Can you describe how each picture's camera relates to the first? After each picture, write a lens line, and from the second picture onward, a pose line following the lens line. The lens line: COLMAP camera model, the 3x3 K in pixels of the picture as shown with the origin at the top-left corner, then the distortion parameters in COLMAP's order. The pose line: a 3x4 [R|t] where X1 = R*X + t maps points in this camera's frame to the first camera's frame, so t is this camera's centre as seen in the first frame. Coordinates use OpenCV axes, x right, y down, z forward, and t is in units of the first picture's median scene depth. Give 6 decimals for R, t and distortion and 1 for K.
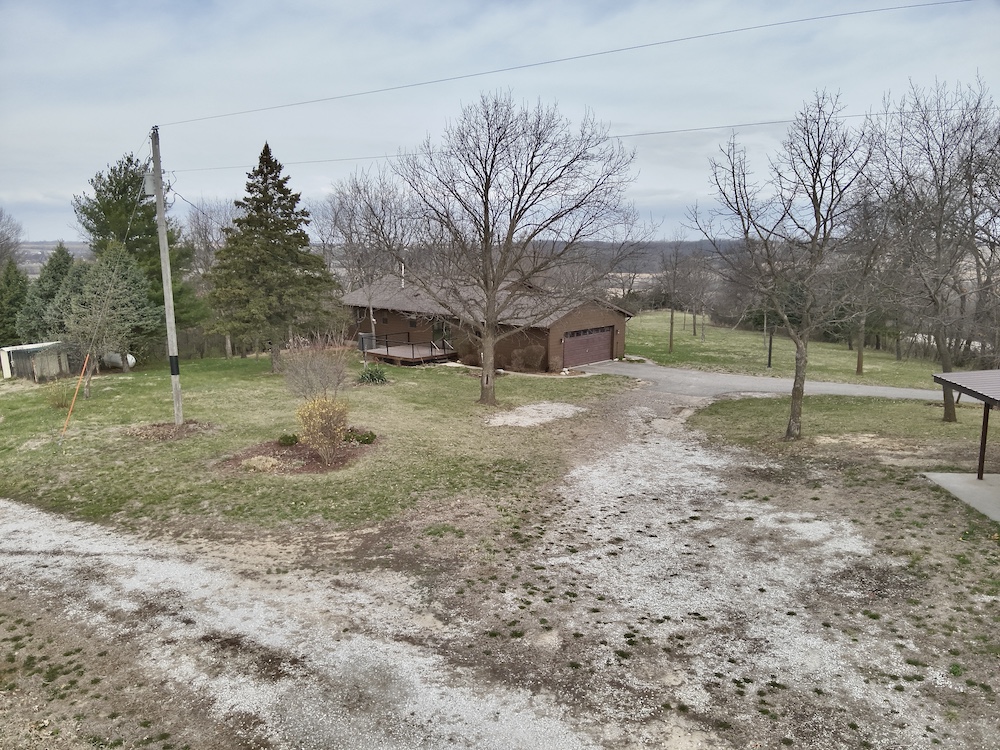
lens RADIAL K [[749.0, 0, 496.2], [0, 749.0, 384.5], [0, 0, 1]] dist [0.092380, -0.187254]
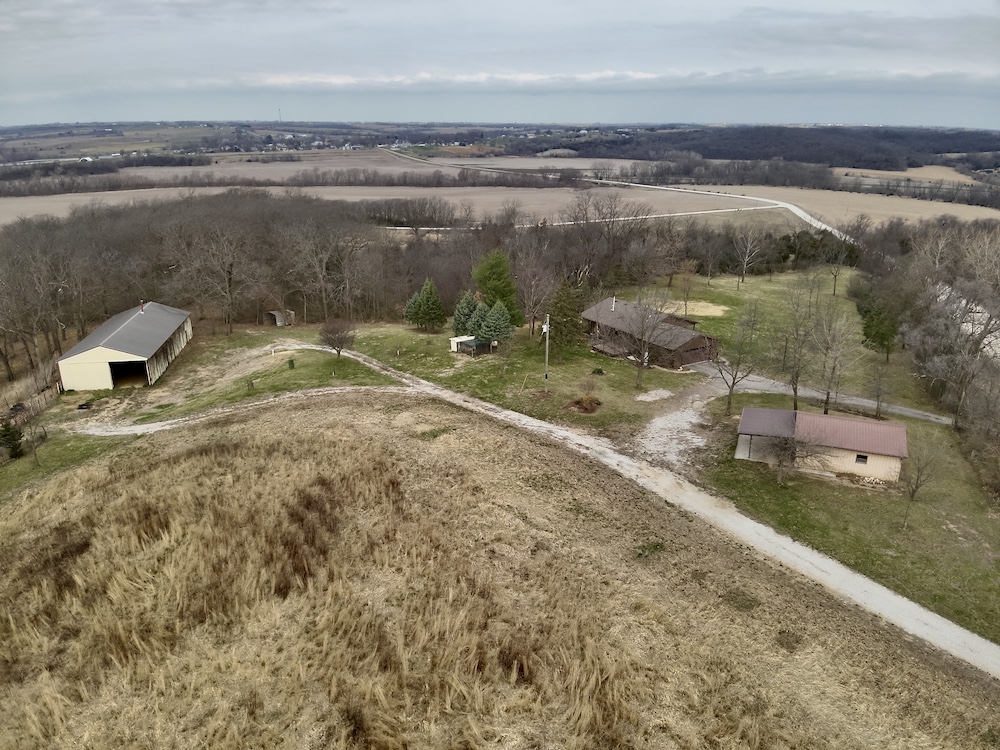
lens RADIAL K [[749.0, 0, 496.2], [0, 749.0, 384.5], [0, 0, 1]] dist [0.092380, -0.187254]
pose [[0.962760, 0.101506, -0.250578, 0.251082], [-0.064893, 0.986510, 0.150292, -0.533993], [0.262453, -0.128434, 0.956359, -2.598455]]
